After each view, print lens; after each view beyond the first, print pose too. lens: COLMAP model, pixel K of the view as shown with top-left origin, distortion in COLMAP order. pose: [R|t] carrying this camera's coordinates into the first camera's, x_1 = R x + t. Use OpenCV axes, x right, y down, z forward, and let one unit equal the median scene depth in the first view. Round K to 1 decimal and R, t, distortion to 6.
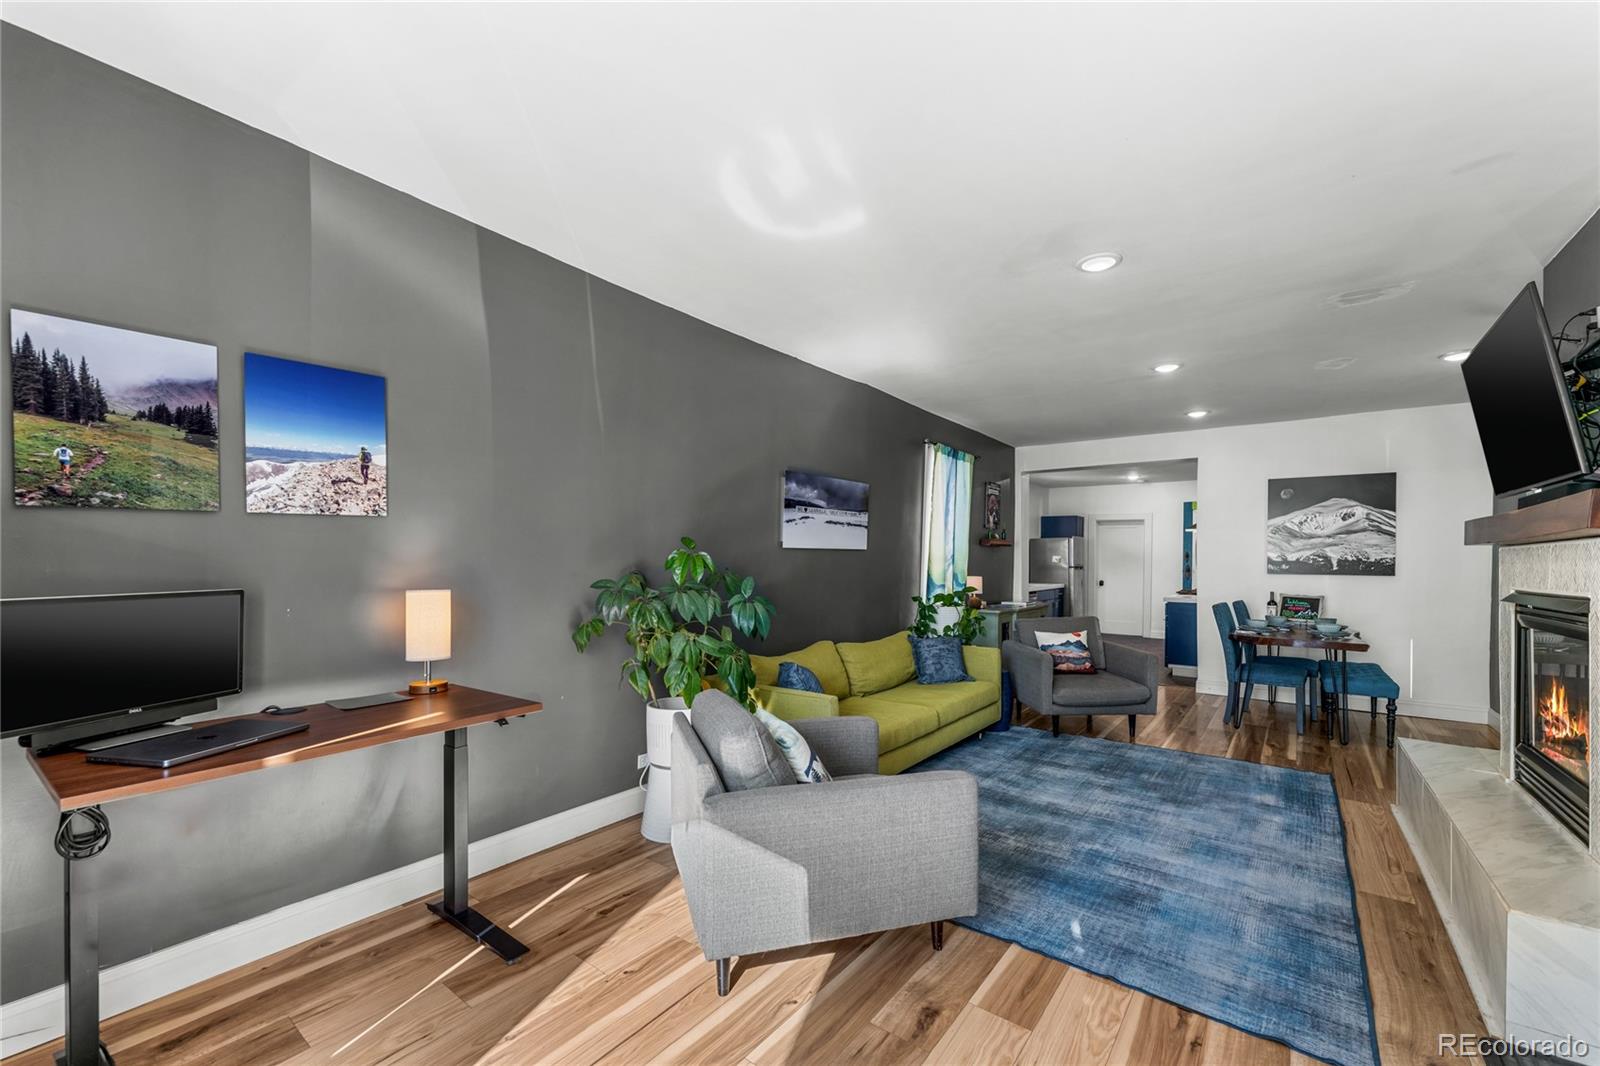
lens RADIAL K [[644.8, 0, 801.1], [0, 644.8, 556.8], [0, 0, 1]] dist [0.002205, 0.000510]
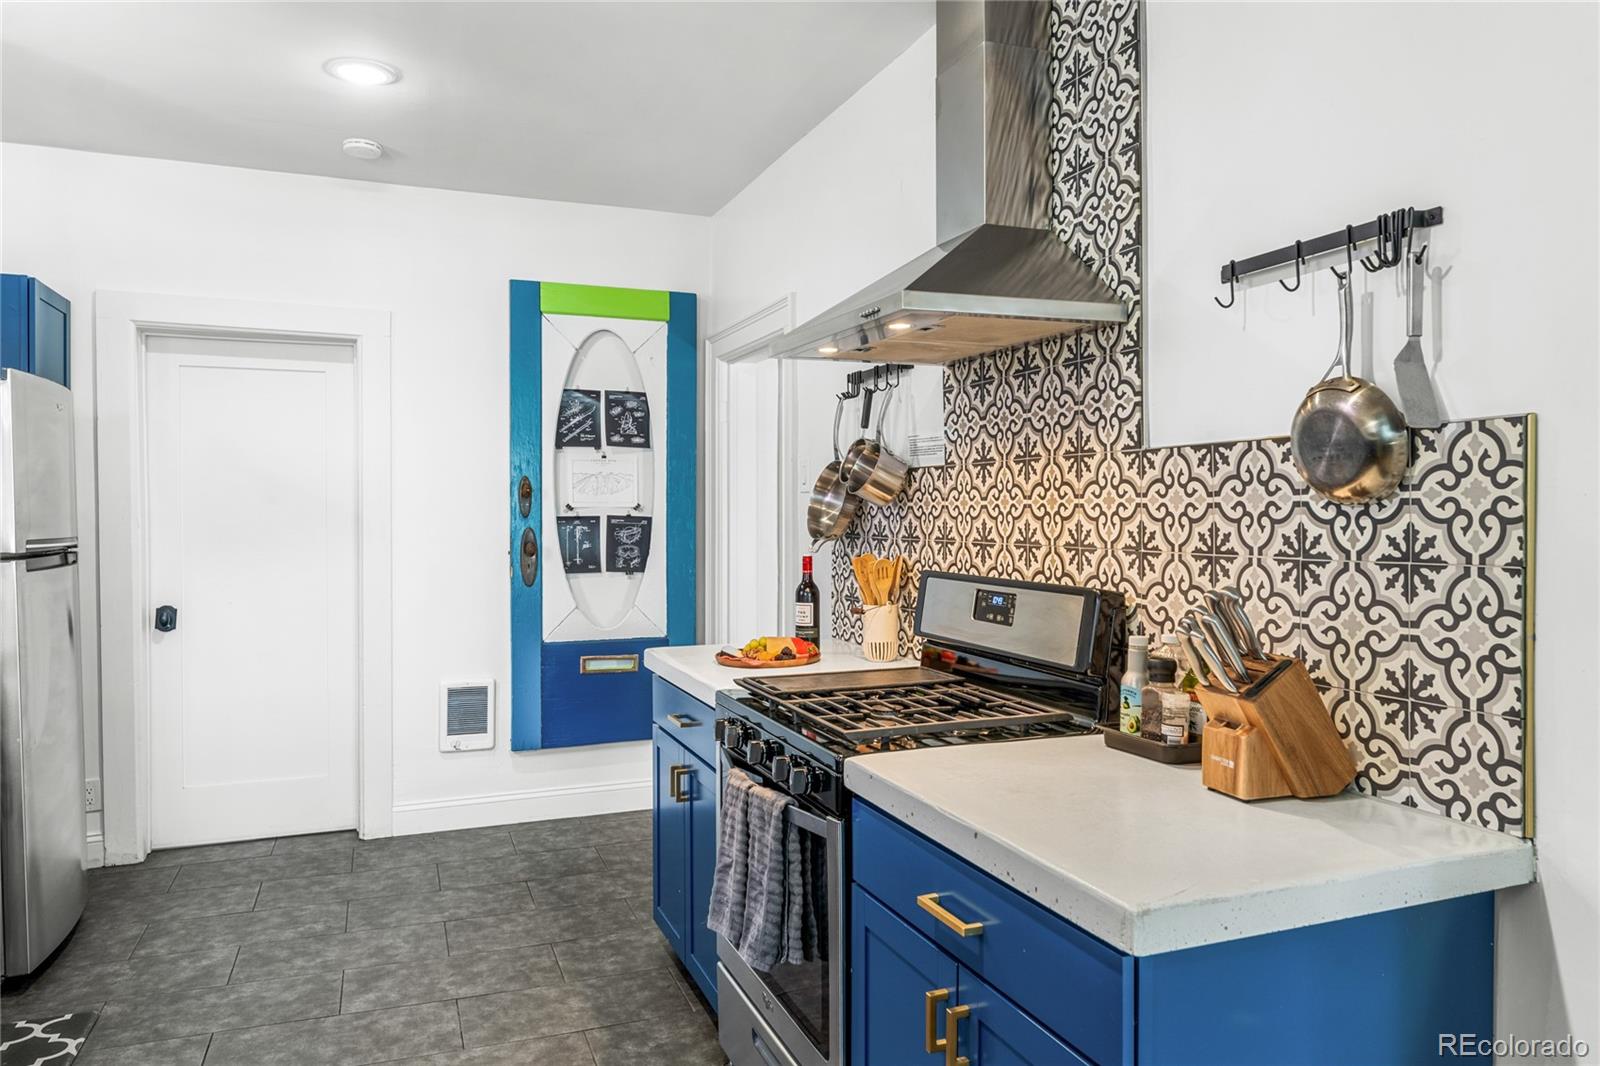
lens RADIAL K [[1063.7, 0, 807.8], [0, 1063.7, 522.6], [0, 0, 1]] dist [-0.003791, -0.005865]
pose [[0.511446, -0.022070, 0.859032, 0.680241], [0.007783, 0.999748, 0.021051, 0.006941], [-0.859280, -0.004081, 0.511489, 1.592345]]
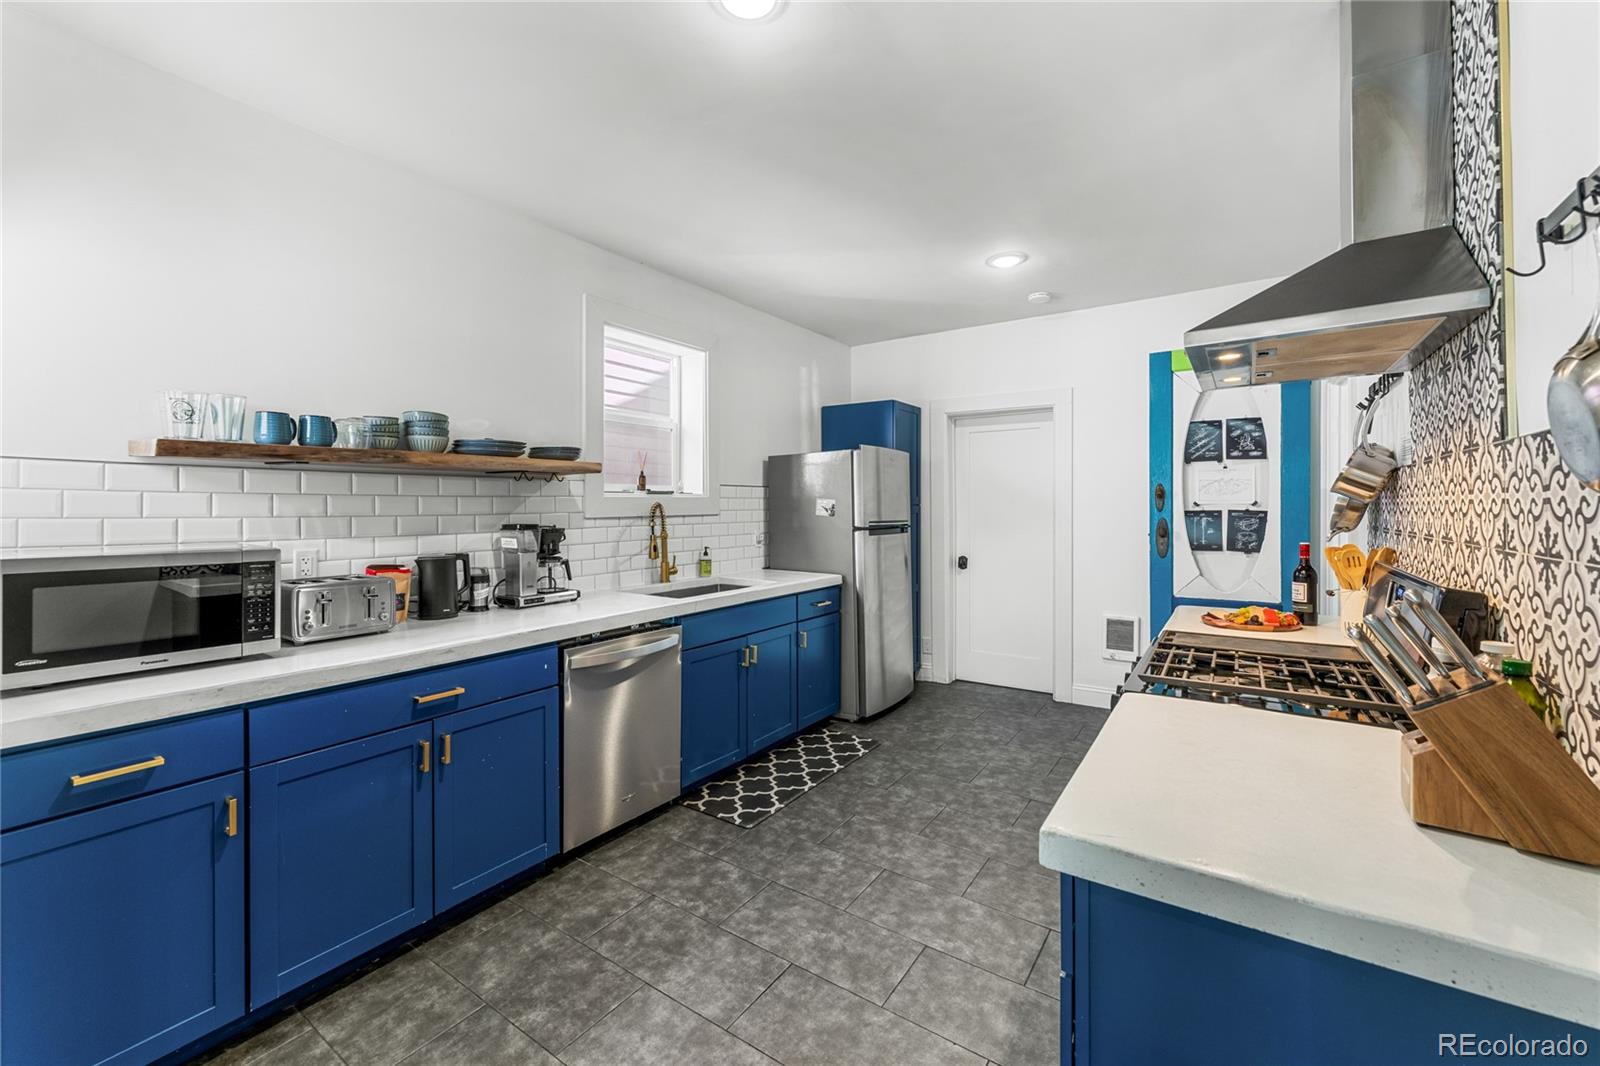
lens RADIAL K [[644.8, 0, 811.8], [0, 644.8, 503.1], [0, 0, 1]] dist [0.002205, 0.000510]
pose [[0.997498, -0.014547, 0.069189, 0.848629], [0.015076, 0.999861, -0.007142, 0.008695], [-0.069075, 0.008167, 0.997578, 1.469830]]
